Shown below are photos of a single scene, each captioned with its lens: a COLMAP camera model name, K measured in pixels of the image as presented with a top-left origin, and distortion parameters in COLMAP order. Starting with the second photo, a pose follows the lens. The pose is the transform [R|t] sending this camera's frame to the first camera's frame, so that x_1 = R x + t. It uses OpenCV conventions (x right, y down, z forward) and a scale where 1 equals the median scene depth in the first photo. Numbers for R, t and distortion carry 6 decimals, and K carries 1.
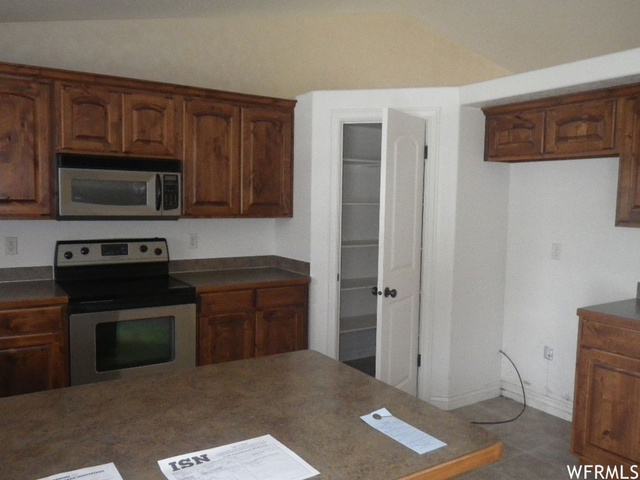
lens RADIAL K [[530.0, 0, 310.8], [0, 530.0, 241.7], [0, 0, 1]] dist [-0.002739, 0.002206]
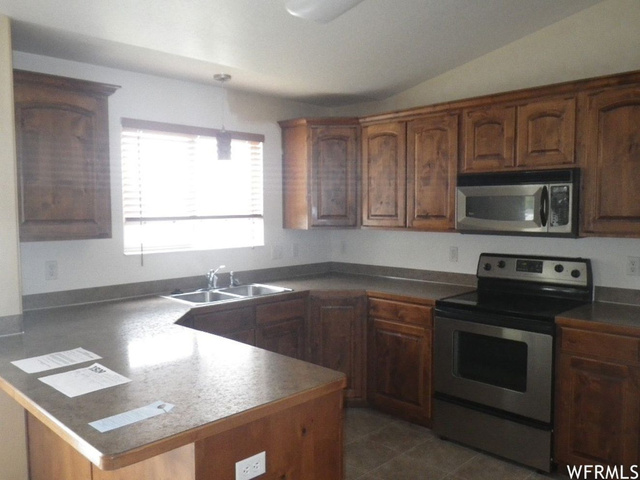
lens RADIAL K [[530.0, 0, 310.8], [0, 530.0, 241.7], [0, 0, 1]] dist [-0.002739, 0.002206]
pose [[0.220938, 0.040752, -0.974436, 0.515713], [-0.071145, 0.997138, 0.025571, -0.027832], [0.972690, 0.063676, 0.223205, 0.417499]]
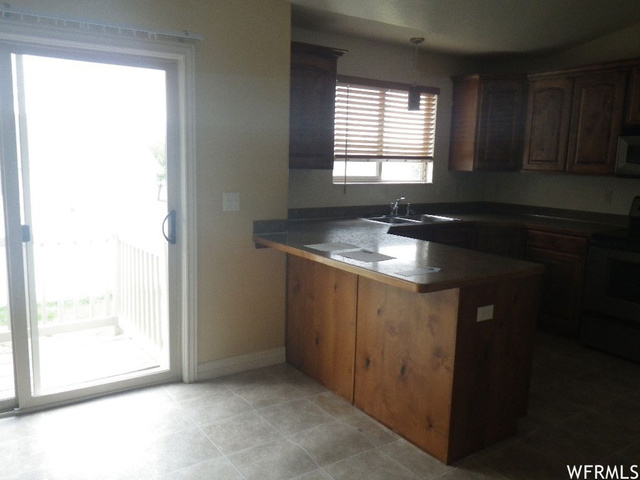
lens RADIAL K [[530.0, 0, 310.8], [0, 530.0, 241.7], [0, 0, 1]] dist [-0.002739, 0.002206]
pose [[0.027493, 0.136545, -0.990252, 0.753489], [-0.106766, 0.985361, 0.132906, 0.020506], [0.993904, 0.102071, 0.041669, 0.205602]]
